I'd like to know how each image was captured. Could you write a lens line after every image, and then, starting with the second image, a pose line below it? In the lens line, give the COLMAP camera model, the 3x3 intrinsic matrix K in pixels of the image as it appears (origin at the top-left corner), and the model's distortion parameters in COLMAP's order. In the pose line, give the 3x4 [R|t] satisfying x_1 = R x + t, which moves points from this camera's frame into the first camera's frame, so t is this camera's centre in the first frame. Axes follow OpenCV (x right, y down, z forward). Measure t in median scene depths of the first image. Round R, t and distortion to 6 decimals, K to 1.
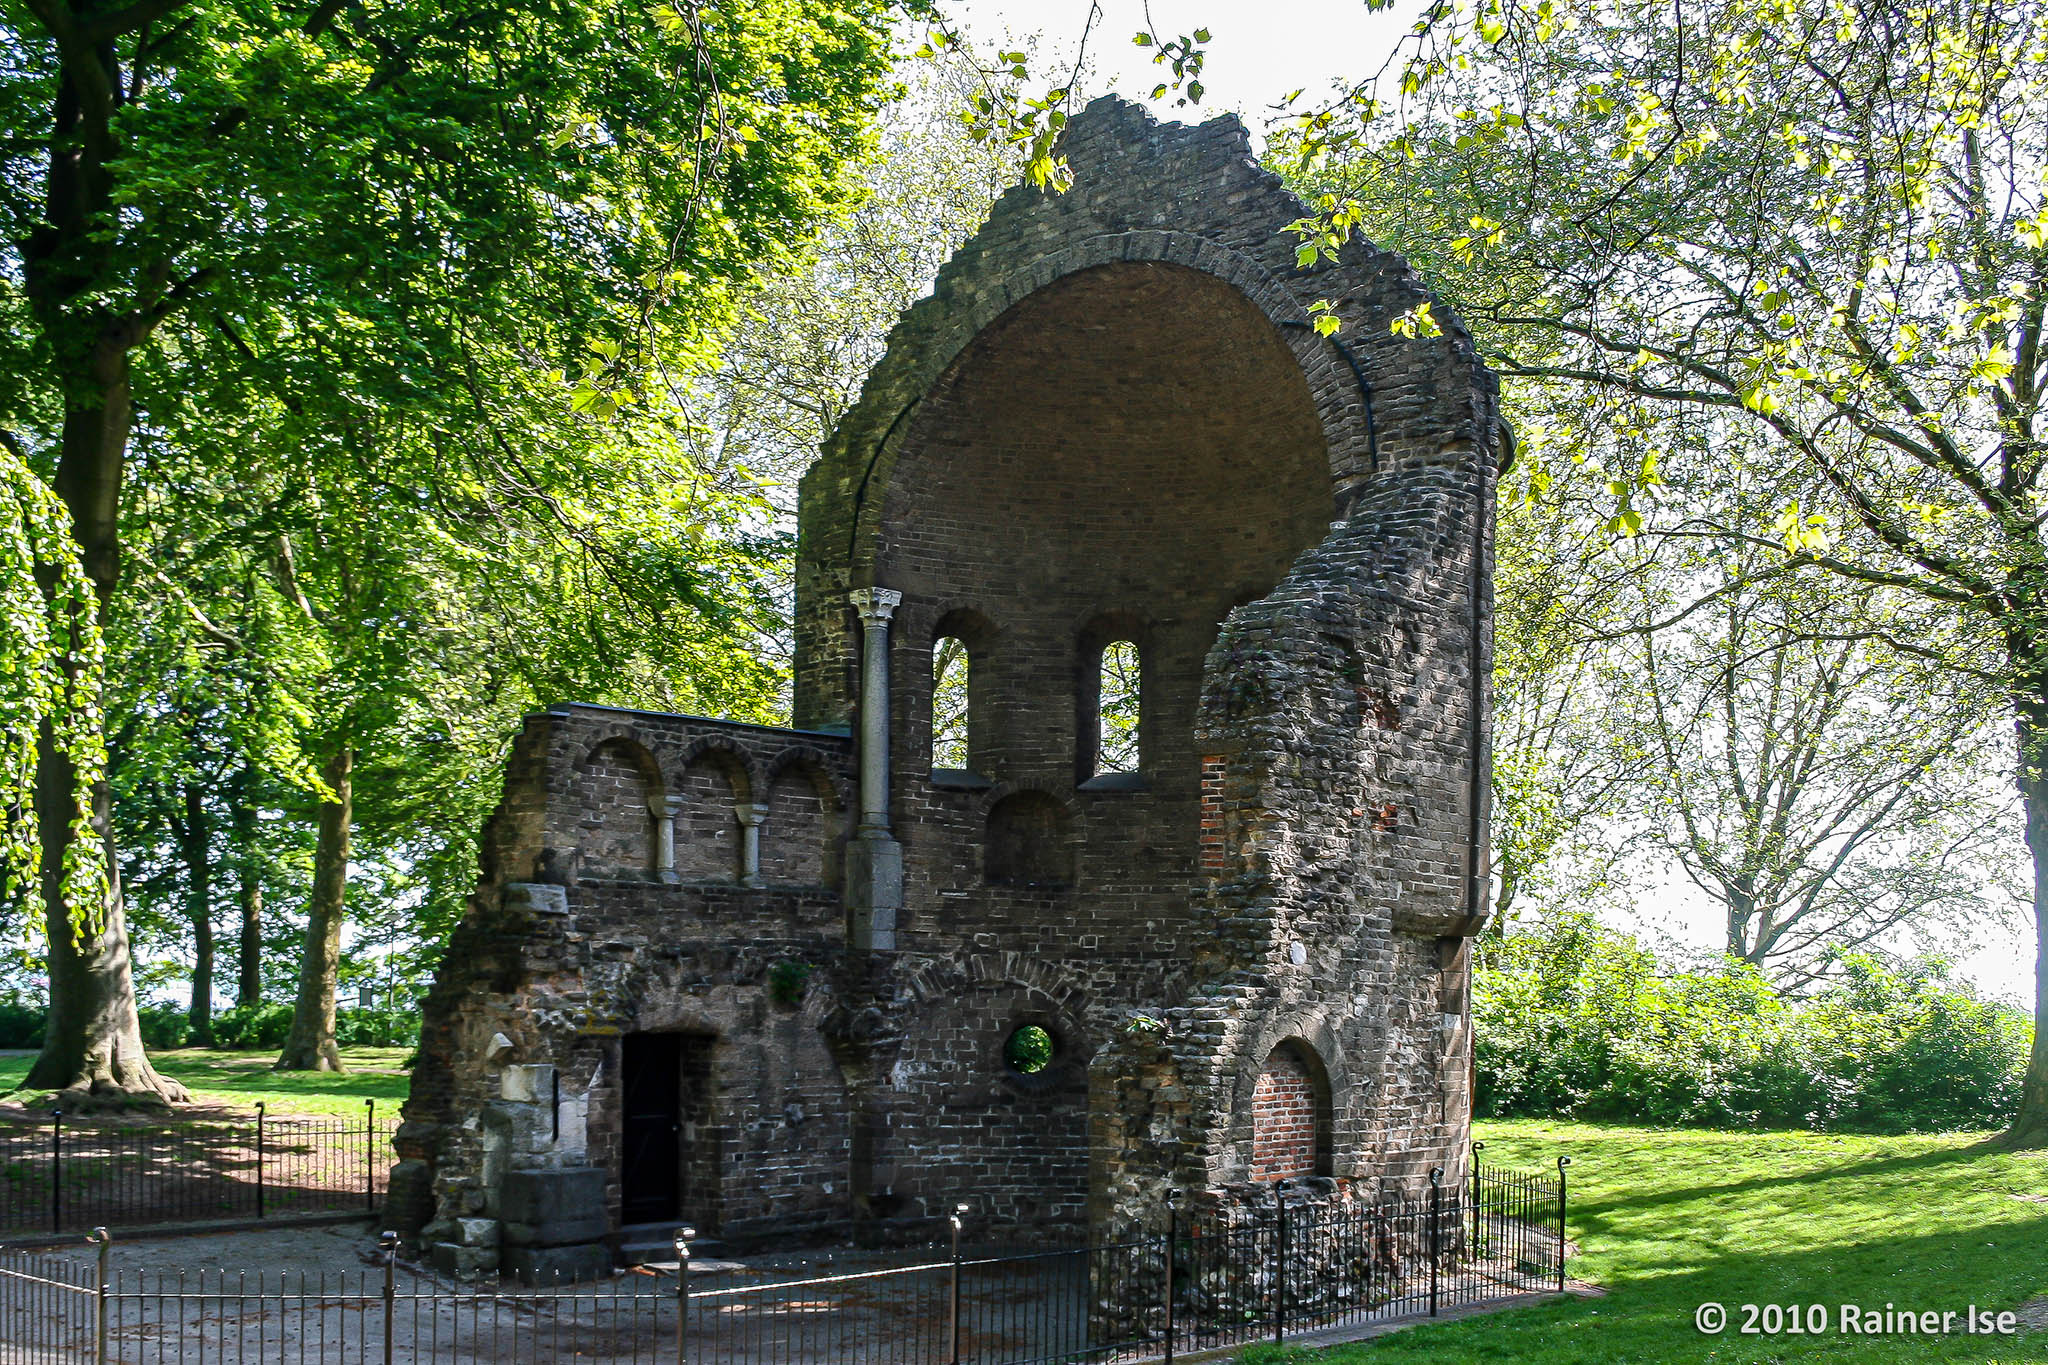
lens RADIAL K [[2193.3, 0, 1023.5], [0, 2193.3, 837.8], [0, 0, 1]] dist [0.005553, 0.006120]
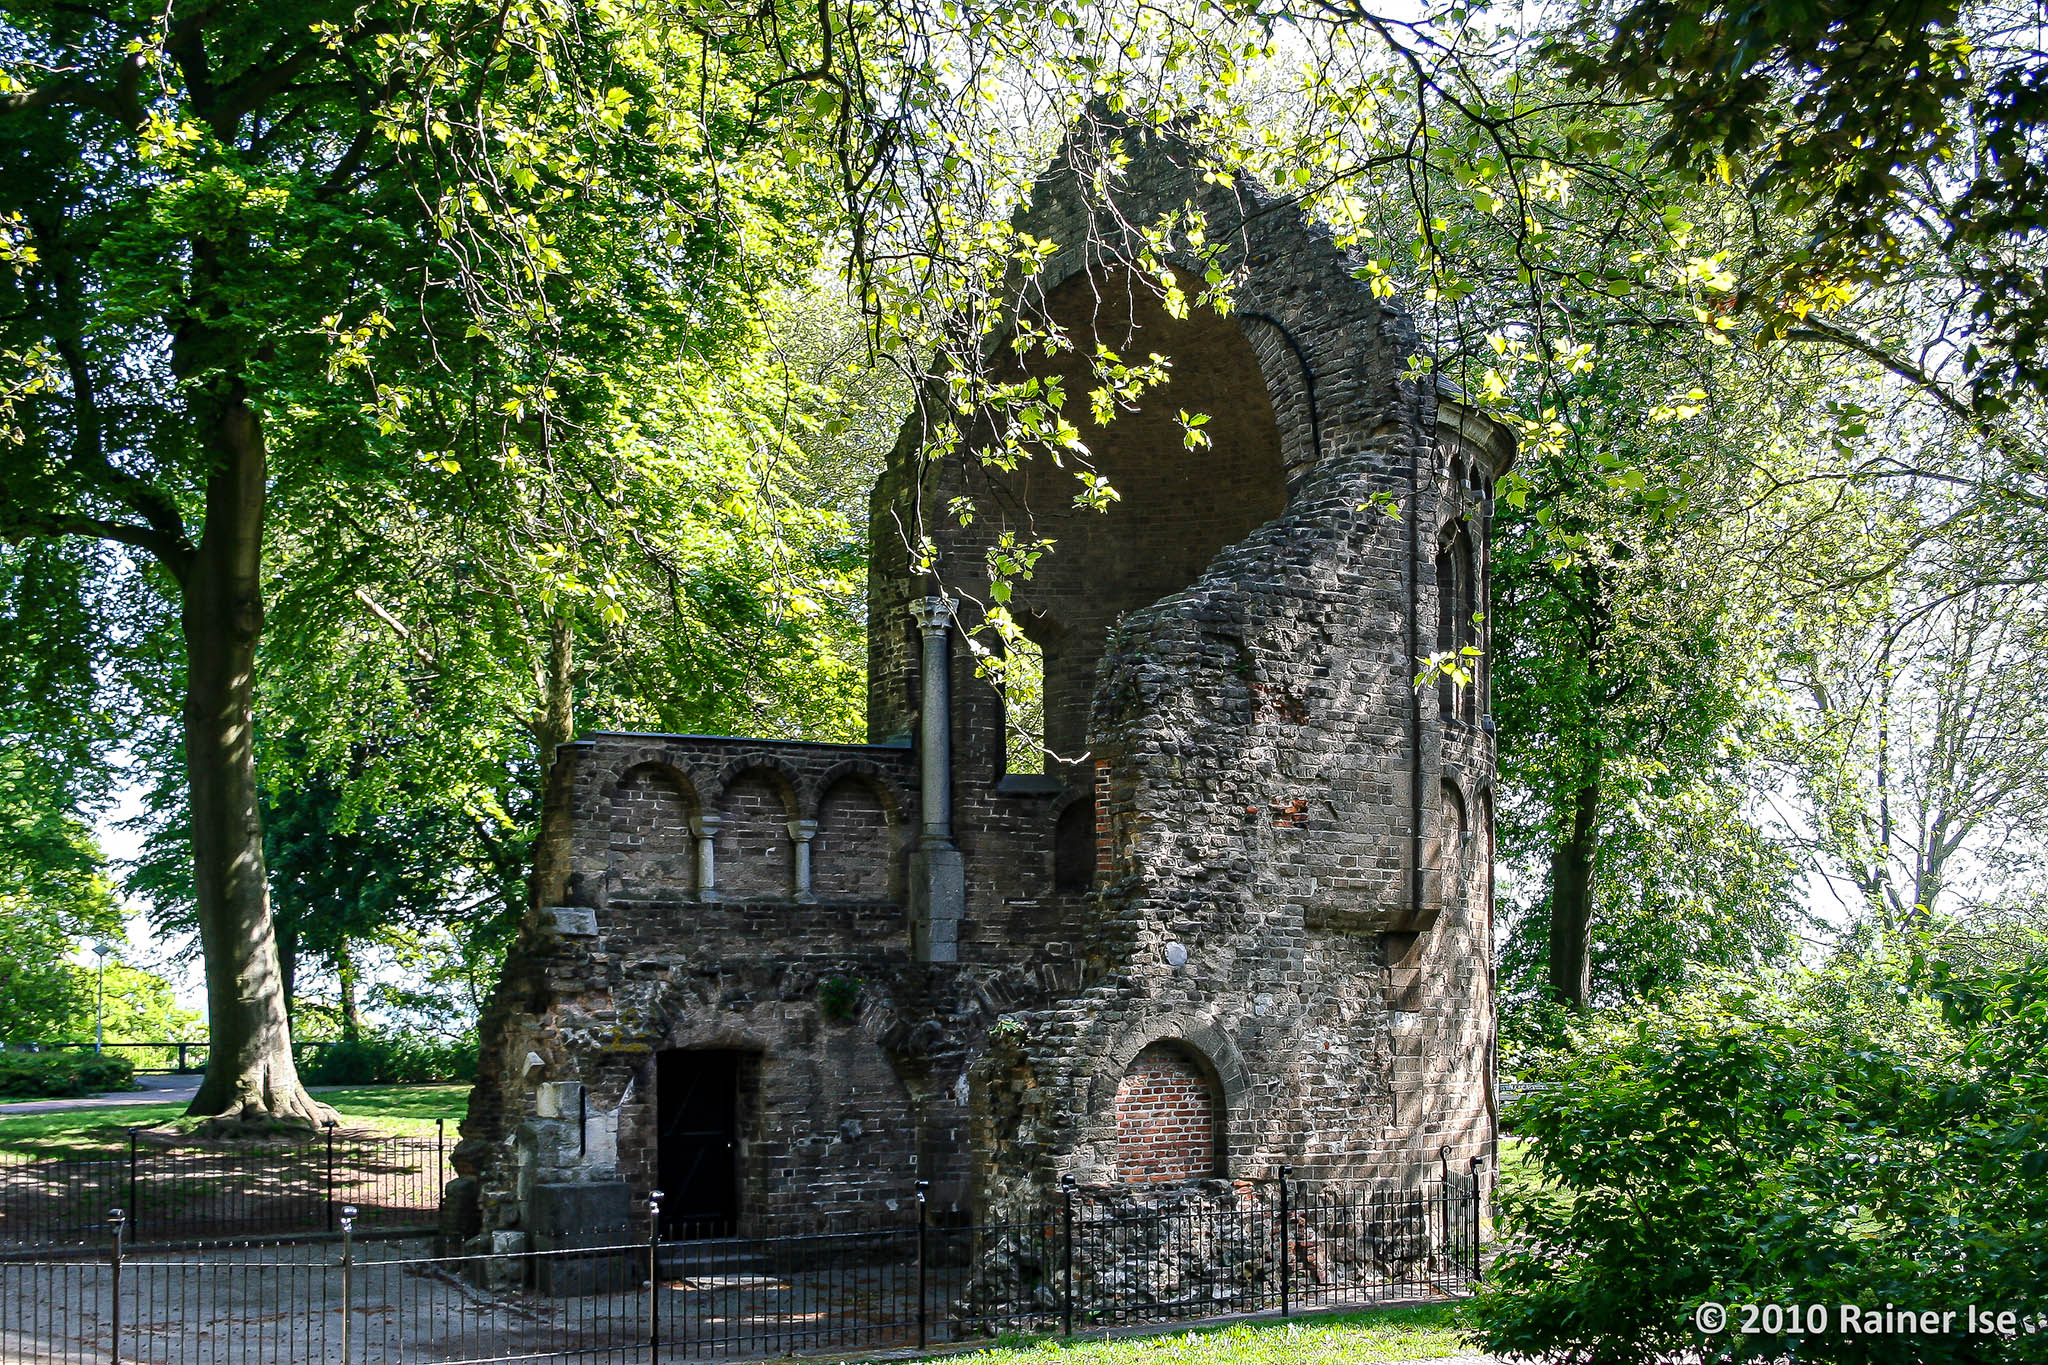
lens RADIAL K [[2567.1, 0, 1024.0], [0, 2567.1, 682.5], [0, 0, 1]] dist [-0.013163, 0.042586]
pose [[0.970066, -0.053688, -0.236834, 0.283032], [0.039639, 0.997182, -0.063692, 0.000768], [0.239586, 0.052397, 0.969460, -0.133471]]
